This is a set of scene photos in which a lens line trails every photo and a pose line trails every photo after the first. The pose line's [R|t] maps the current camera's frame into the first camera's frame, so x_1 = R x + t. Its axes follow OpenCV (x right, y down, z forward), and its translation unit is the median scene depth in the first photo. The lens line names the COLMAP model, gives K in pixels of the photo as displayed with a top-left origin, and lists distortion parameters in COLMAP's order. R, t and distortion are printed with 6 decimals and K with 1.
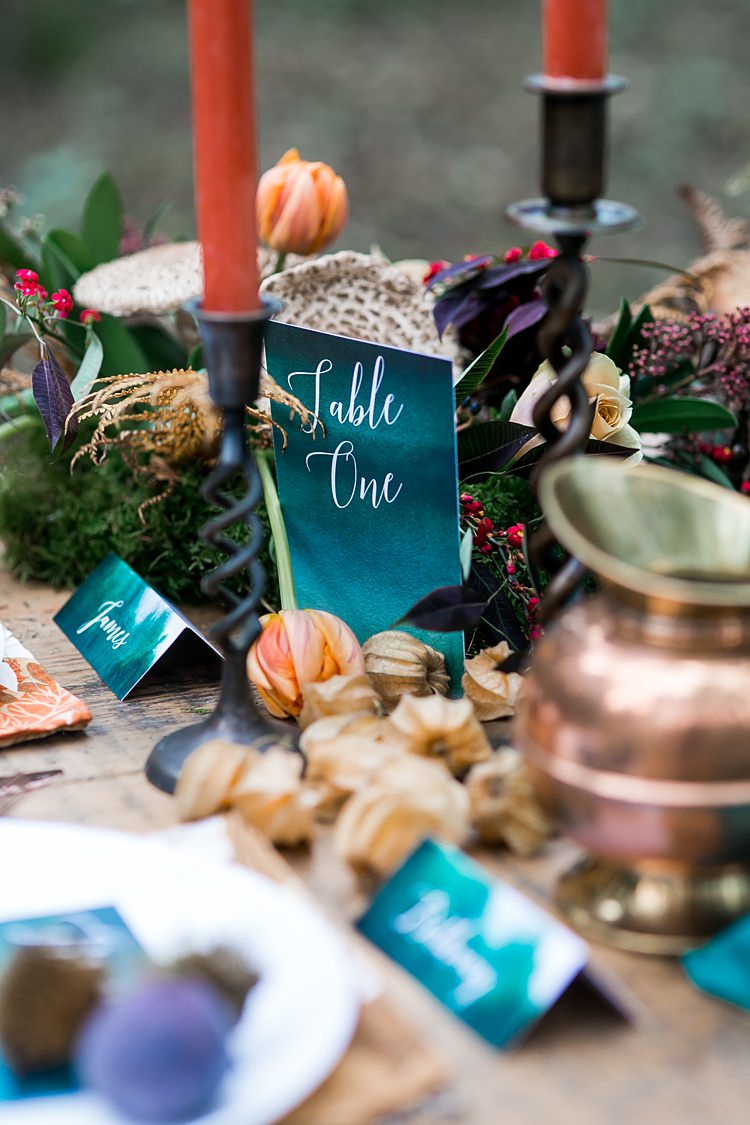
lens RADIAL K [[2848.3, 0, 374.4], [0, 2848.3, 563.2], [0, 0, 1]] dist [-0.093271, 0.000000]
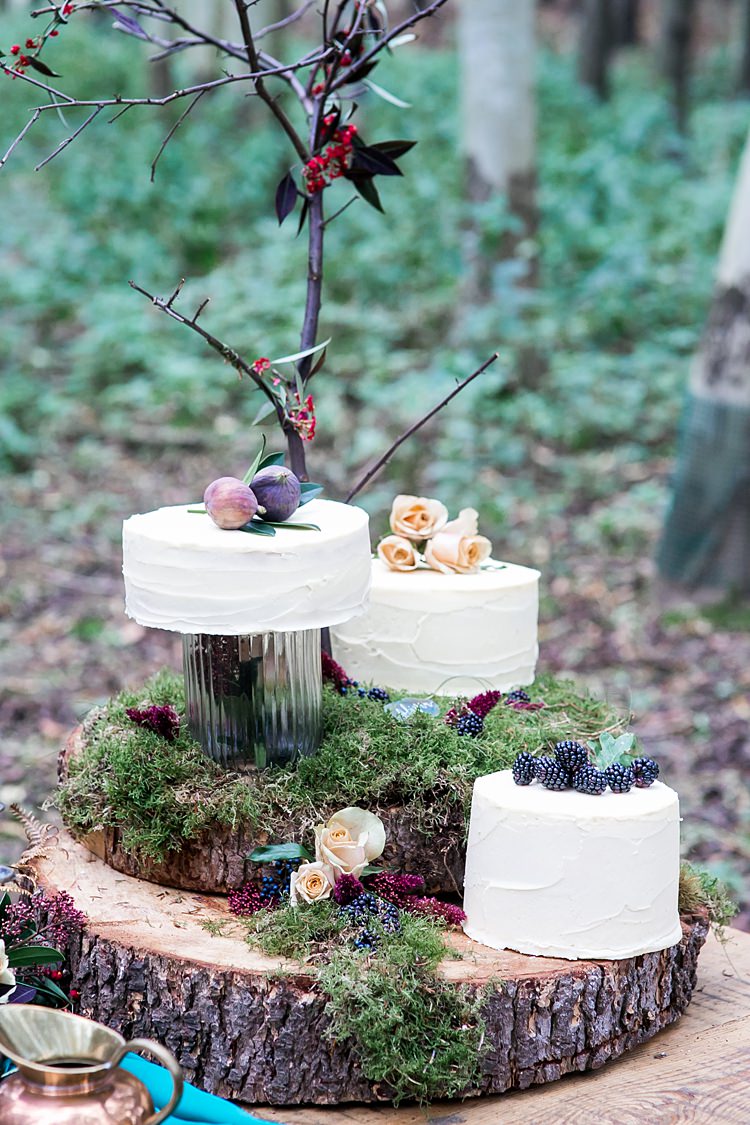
lens RADIAL K [[2848.3, 0, 369.3], [0, 2848.3, 561.0], [0, 0, 1]] dist [-0.093271, 0.000000]
pose [[0.961782, -0.058842, 0.267421, -0.182904], [0.095084, 0.987634, -0.124655, -0.069863], [-0.256779, 0.145318, 0.955483, -0.948940]]
